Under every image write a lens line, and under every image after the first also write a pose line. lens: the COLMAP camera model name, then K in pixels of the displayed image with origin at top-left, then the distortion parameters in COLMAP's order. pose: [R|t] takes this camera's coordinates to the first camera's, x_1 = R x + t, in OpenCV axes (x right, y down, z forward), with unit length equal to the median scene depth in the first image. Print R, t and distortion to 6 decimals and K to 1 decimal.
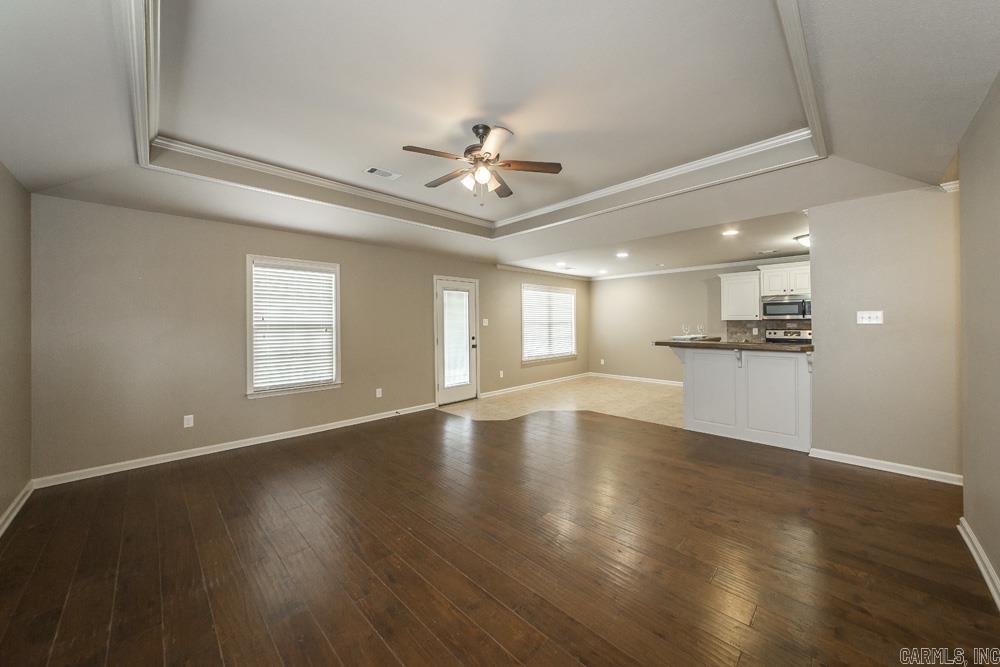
lens RADIAL K [[355.7, 0, 495.1], [0, 355.7, 324.1], [0, 0, 1]] dist [-0.004329, 0.000612]
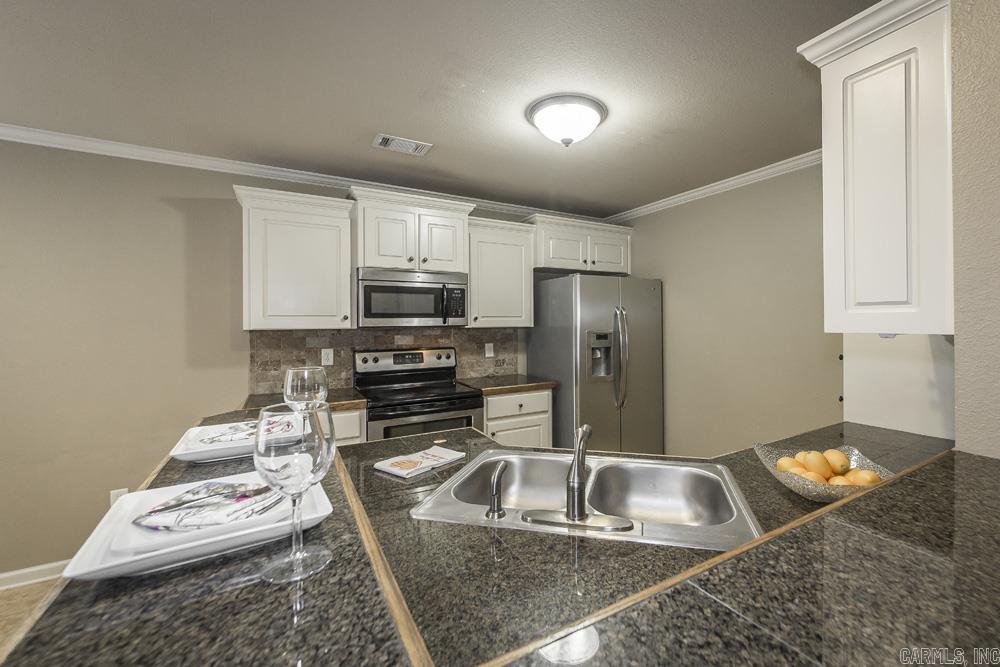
lens RADIAL K [[419.3, 0, 562.9], [0, 419.3, 320.2], [0, 0, 1]] dist [0.014695, -0.000509]
pose [[0.204651, 0.008045, 0.978802, 0.343797], [0.002236, 0.999960, -0.008686, -0.016200], [-0.978833, 0.003966, 0.204624, 0.678180]]
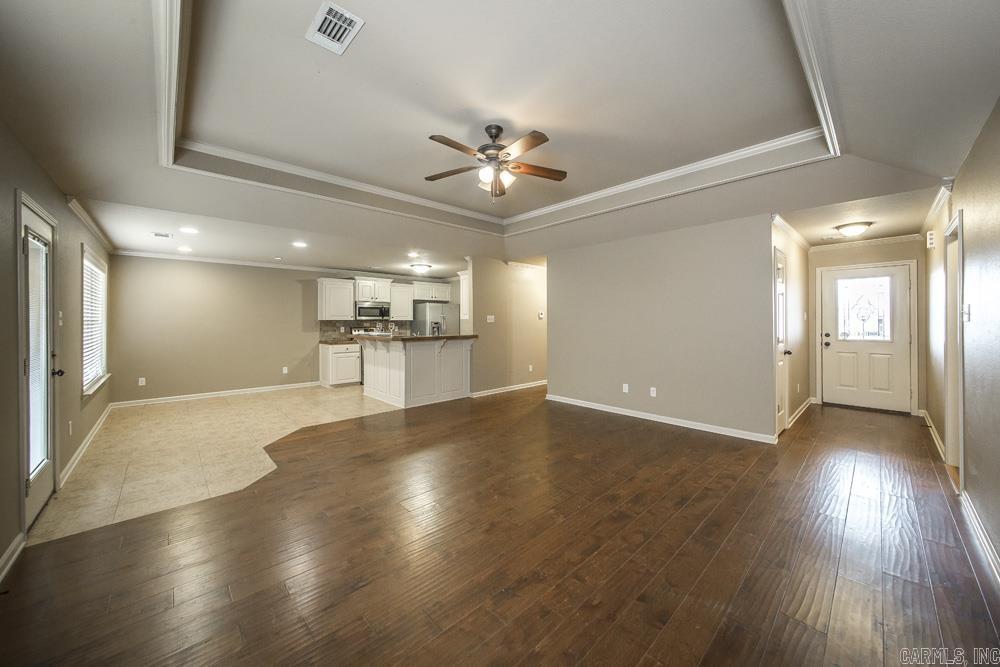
lens RADIAL K [[355.7, 0, 511.3], [0, 355.7, 325.6], [0, 0, 1]] dist [-0.004329, 0.000612]
pose [[-0.001014, -0.007756, 0.999969, -0.487241], [0.000440, 0.999970, 0.007757, -0.002308], [-0.999999, 0.000448, -0.001010, 0.452707]]
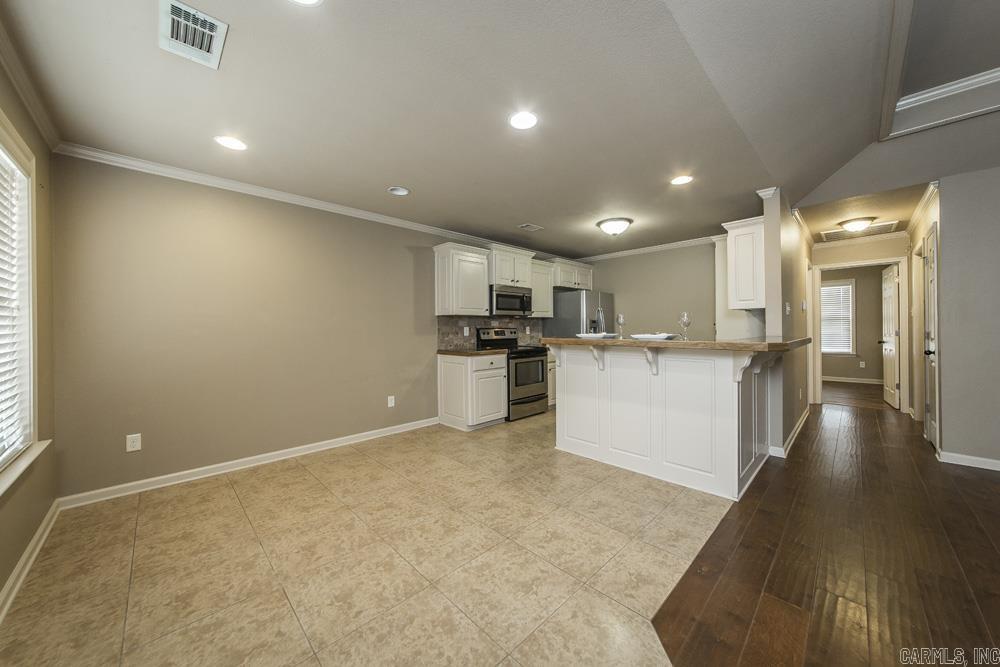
lens RADIAL K [[355.7, 0, 513.9], [0, 355.7, 326.2], [0, 0, 1]] dist [-0.004329, 0.000612]
pose [[-0.023591, 0.014414, 0.999618, -0.008652], [0.007287, 0.999872, -0.014246, 0.021958], [-0.999695, 0.006948, -0.023693, 0.958418]]
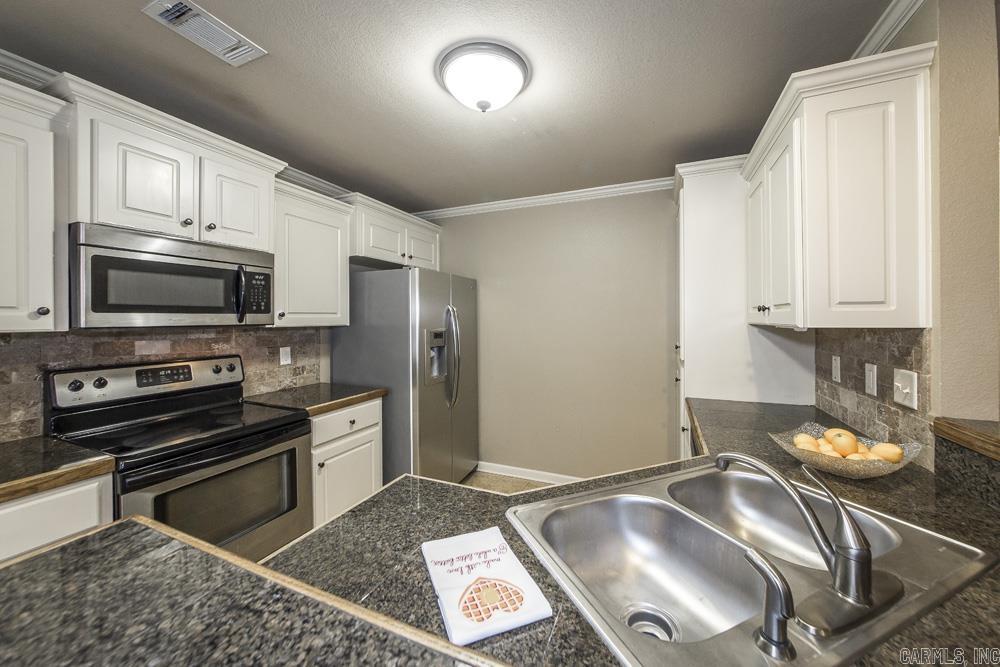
lens RADIAL K [[355.7, 0, 497.4], [0, 355.7, 318.0], [0, 0, 1]] dist [-0.004329, 0.000612]
pose [[-0.364622, 0.011594, 0.931083, 0.449766], [0.006296, 0.999930, -0.009986, -0.015749], [-0.931134, 0.002221, -0.364669, 0.826592]]
